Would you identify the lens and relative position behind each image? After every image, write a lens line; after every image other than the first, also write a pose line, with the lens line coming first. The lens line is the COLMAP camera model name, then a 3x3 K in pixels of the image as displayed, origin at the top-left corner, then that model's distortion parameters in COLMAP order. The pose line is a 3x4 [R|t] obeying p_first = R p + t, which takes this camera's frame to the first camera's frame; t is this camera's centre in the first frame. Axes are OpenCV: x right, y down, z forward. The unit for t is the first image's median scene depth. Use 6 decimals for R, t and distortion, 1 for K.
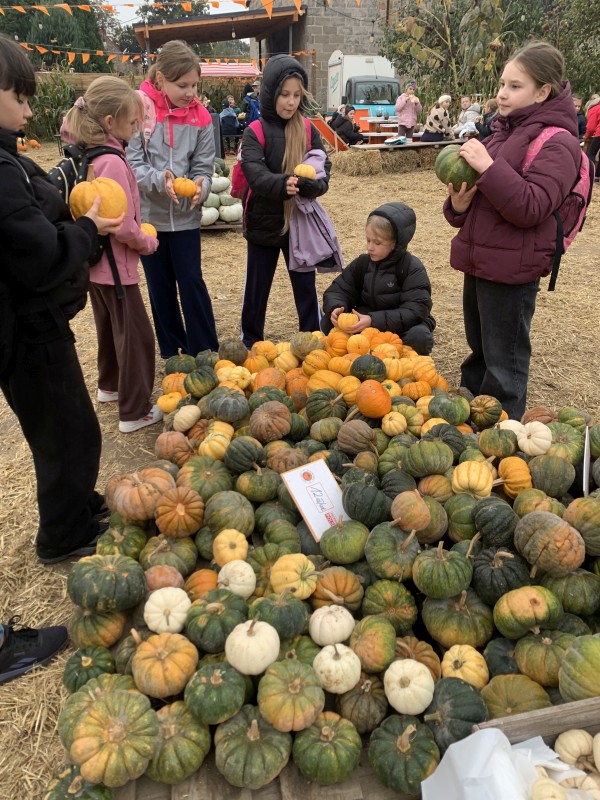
lens RADIAL K [[641.1, 0, 301.6], [0, 641.1, 385.4], [0, 0, 1]] dist [0.014896, -0.003006]
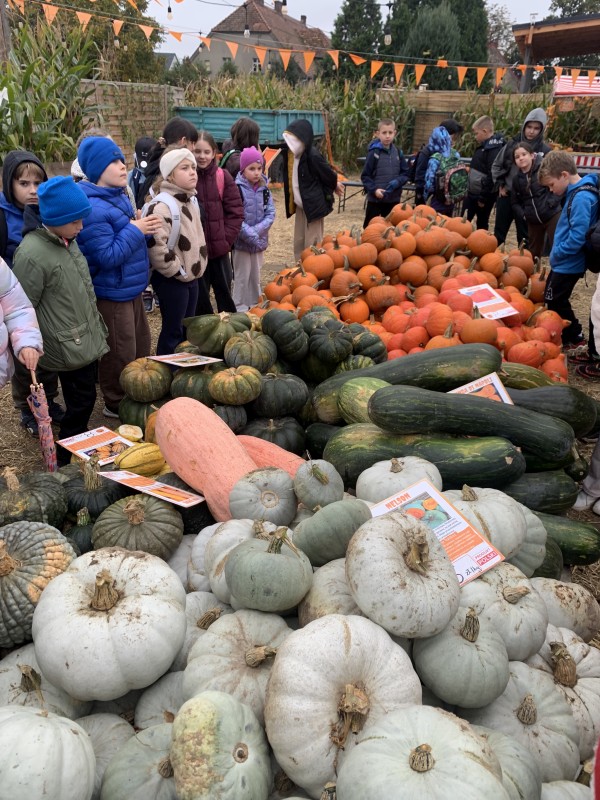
lens RADIAL K [[641.1, 0, 301.6], [0, 641.1, 385.4], [0, 0, 1]] dist [0.014896, -0.003006]
pose [[0.861603, 0.216839, -0.458935, -0.024373], [-0.224939, 0.973642, 0.037729, -0.081662], [0.455020, 0.070725, 0.887668, 0.163551]]
